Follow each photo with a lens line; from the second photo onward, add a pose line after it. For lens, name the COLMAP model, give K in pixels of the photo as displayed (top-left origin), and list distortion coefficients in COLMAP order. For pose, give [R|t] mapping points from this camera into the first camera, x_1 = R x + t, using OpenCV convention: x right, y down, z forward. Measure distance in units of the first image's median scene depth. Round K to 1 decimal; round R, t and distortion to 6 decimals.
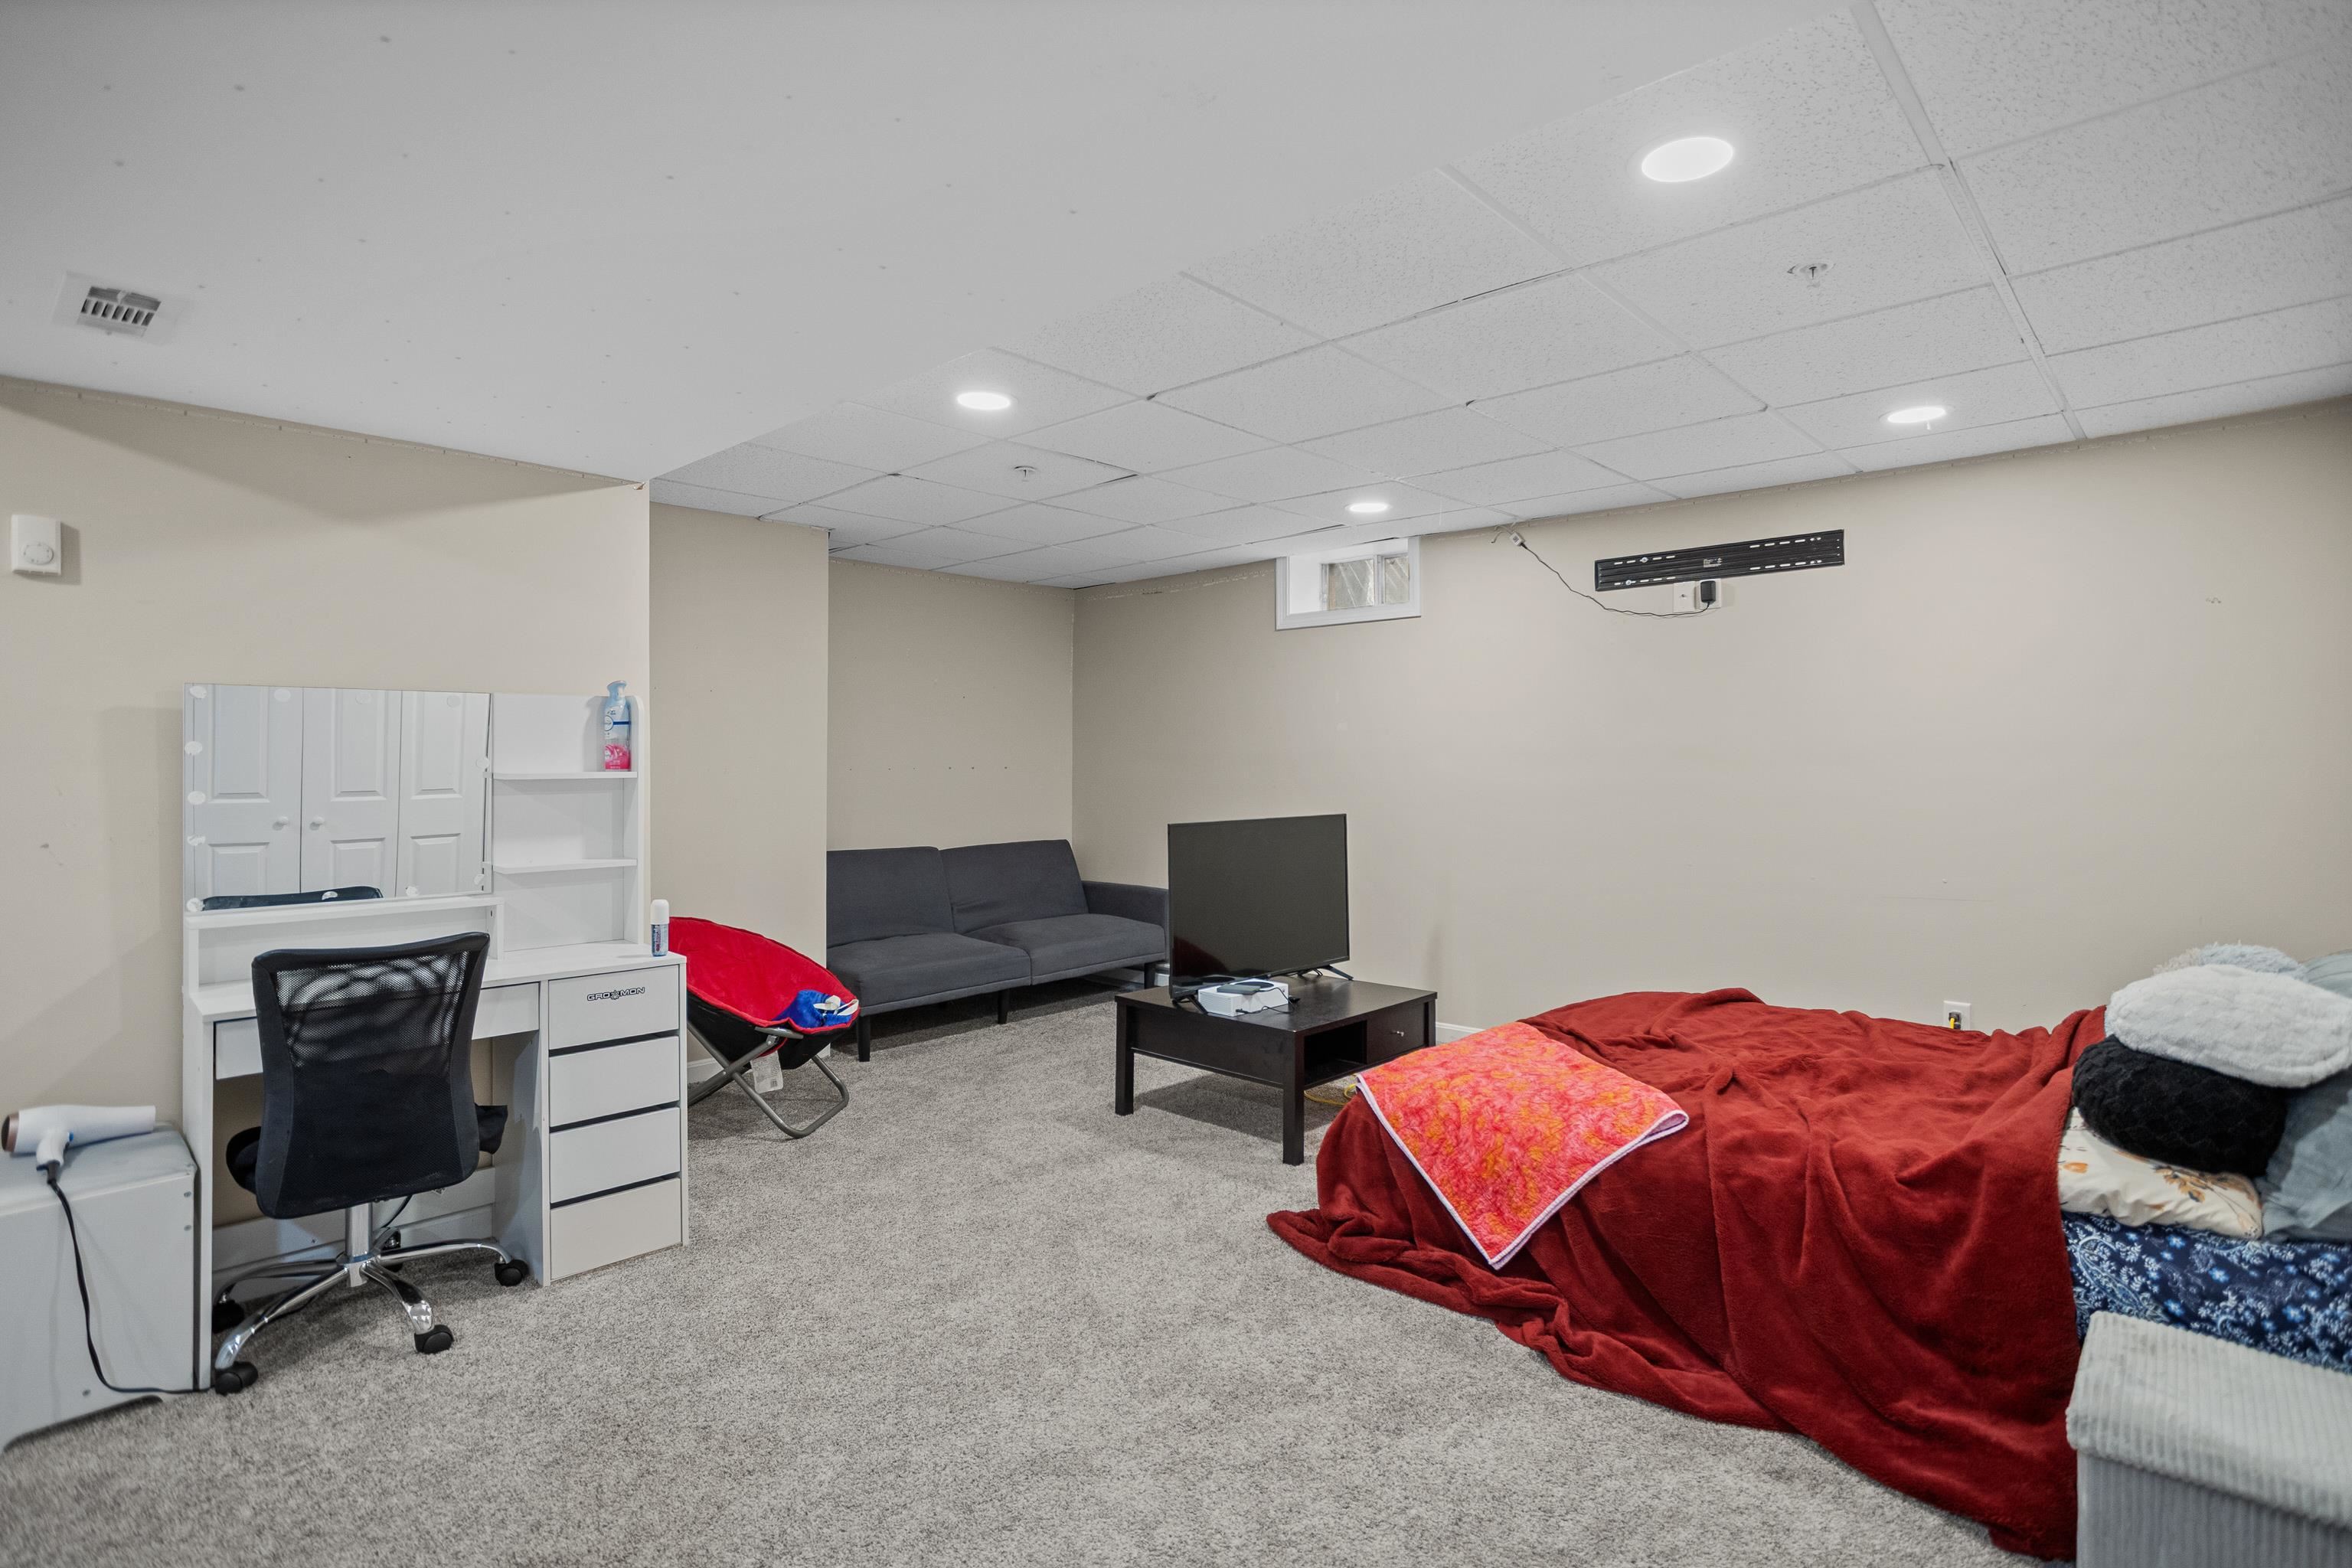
lens RADIAL K [[1196.7, 0, 1163.6], [0, 1196.7, 721.1], [0, 0, 1]] dist [-0.060389, 0.043326]
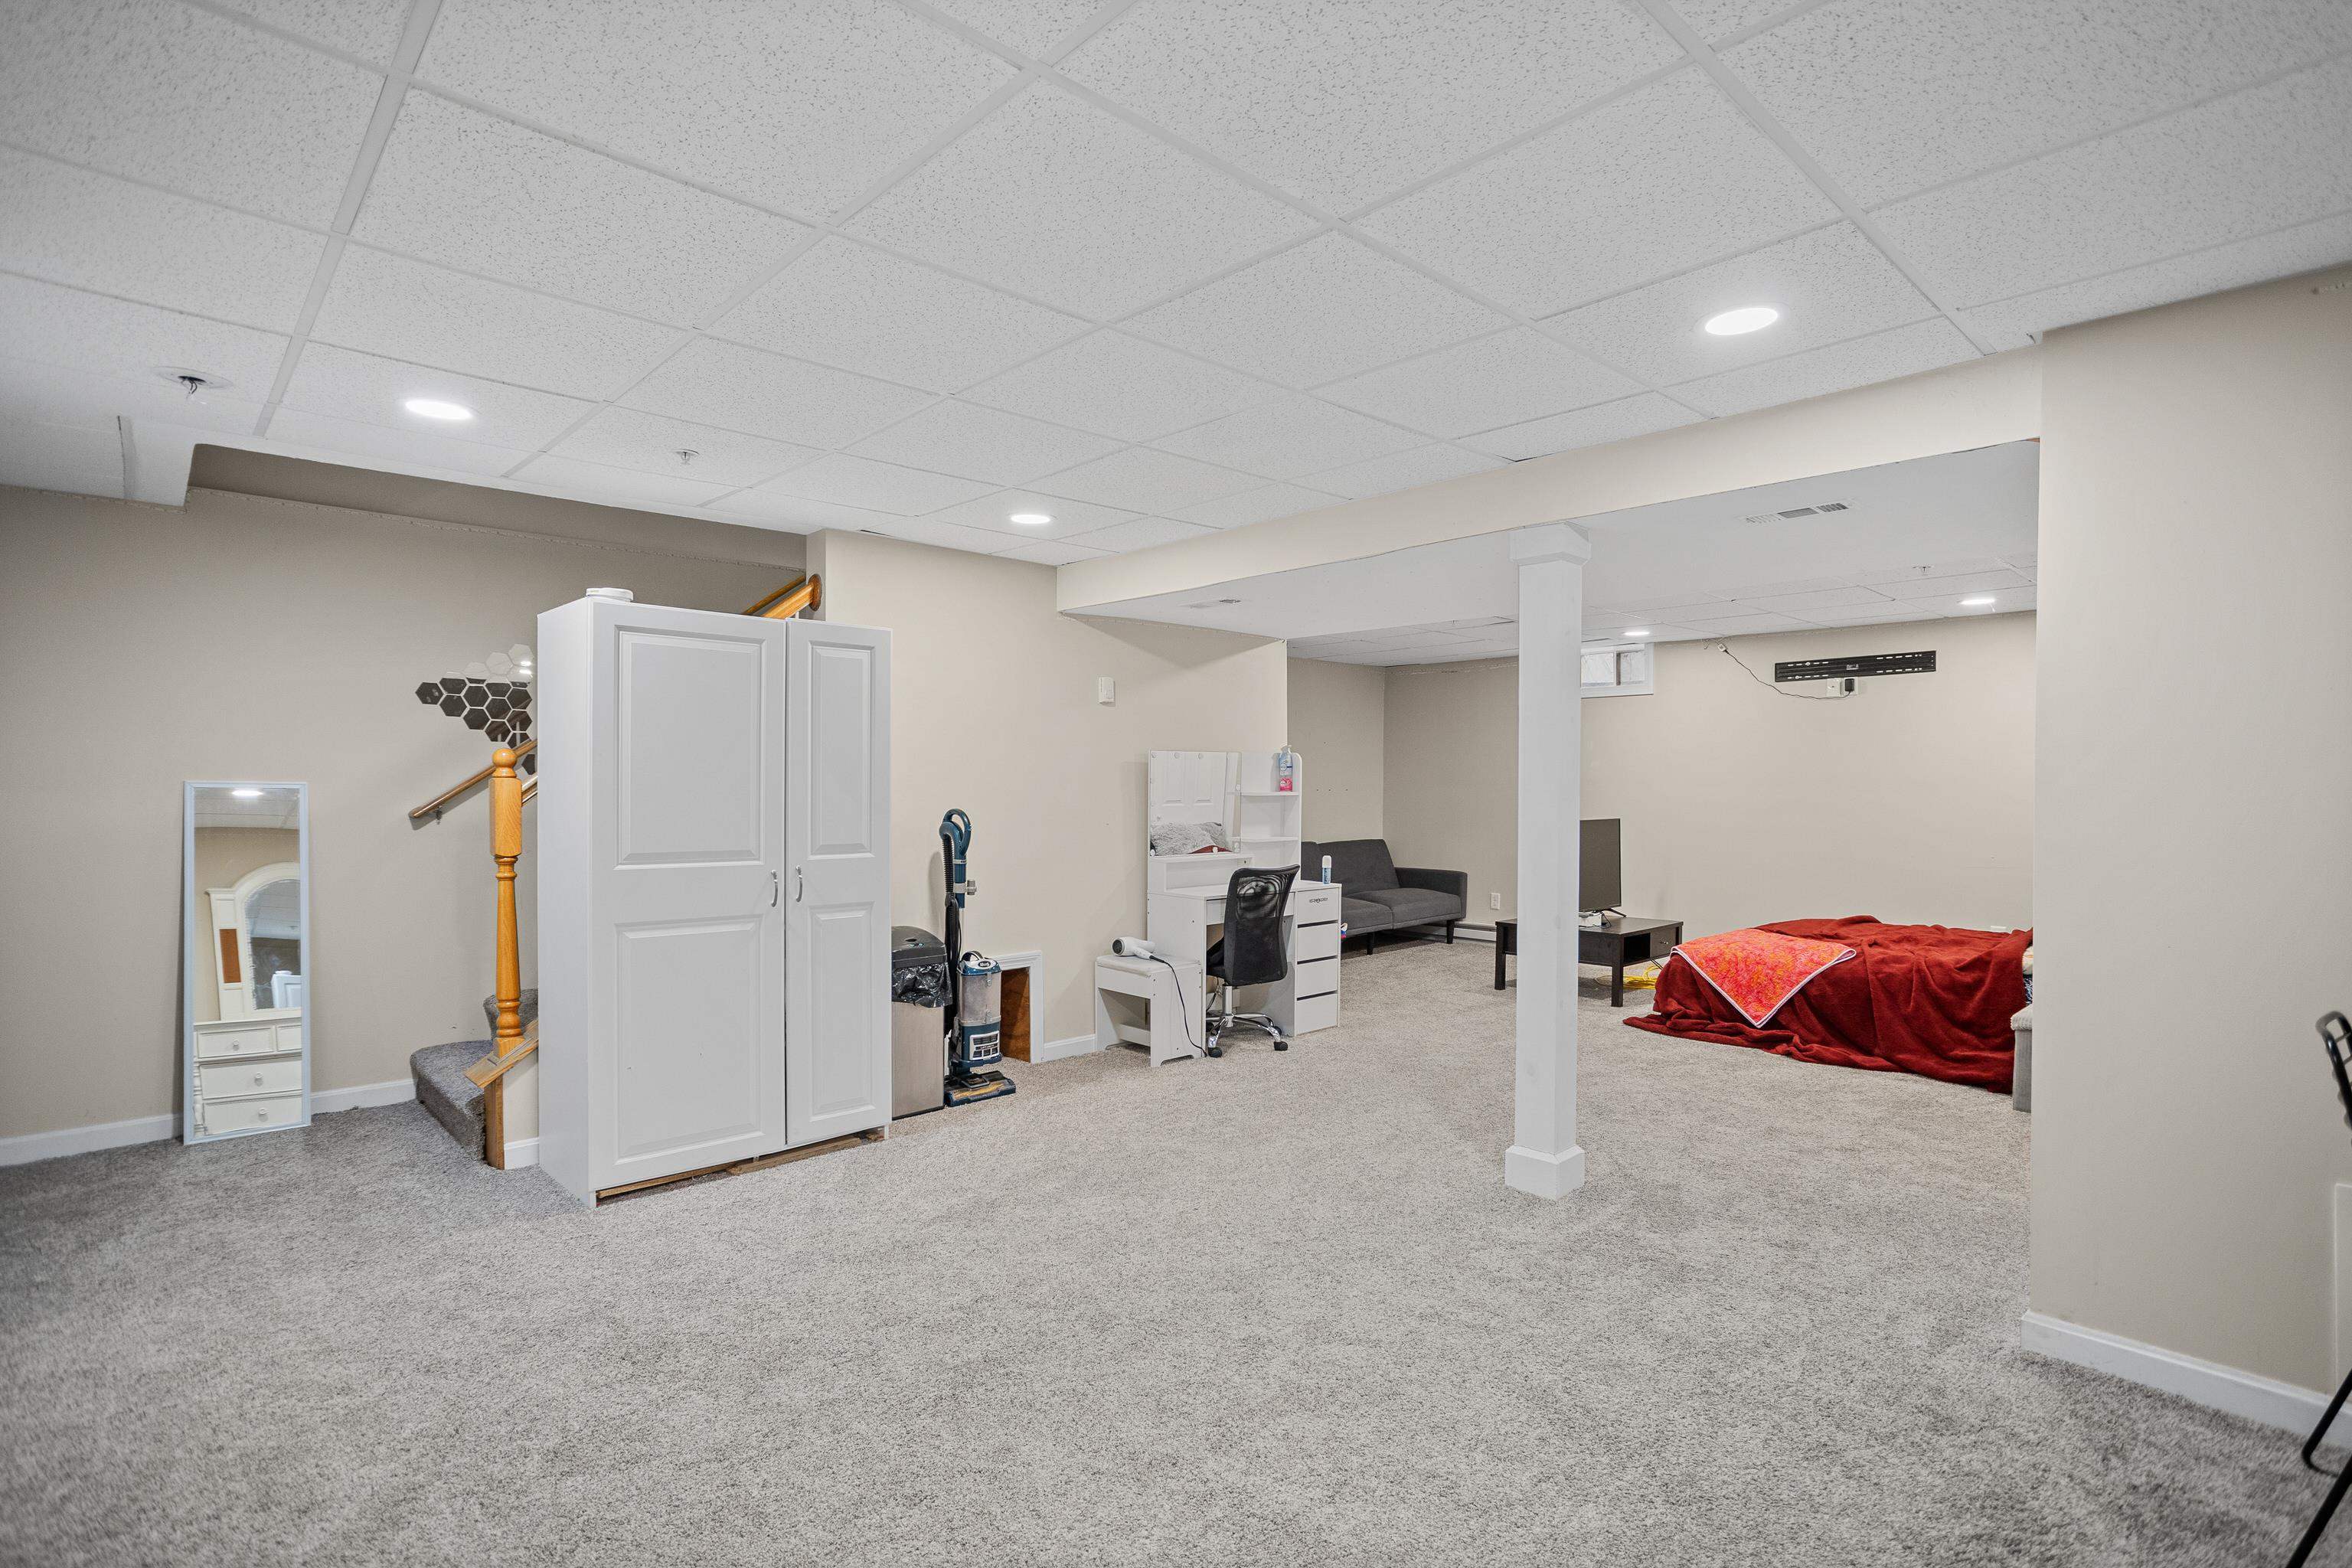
lens RADIAL K [[1144.5, 0, 1171.8], [0, 1144.5, 778.3], [0, 0, 1]] dist [-0.056008, 0.039352]
pose [[0.997395, 0.001433, -0.072114, -0.613845], [0.000648, 0.999584, 0.028819, -0.040885], [0.072125, -0.028791, 0.996980, -1.064612]]
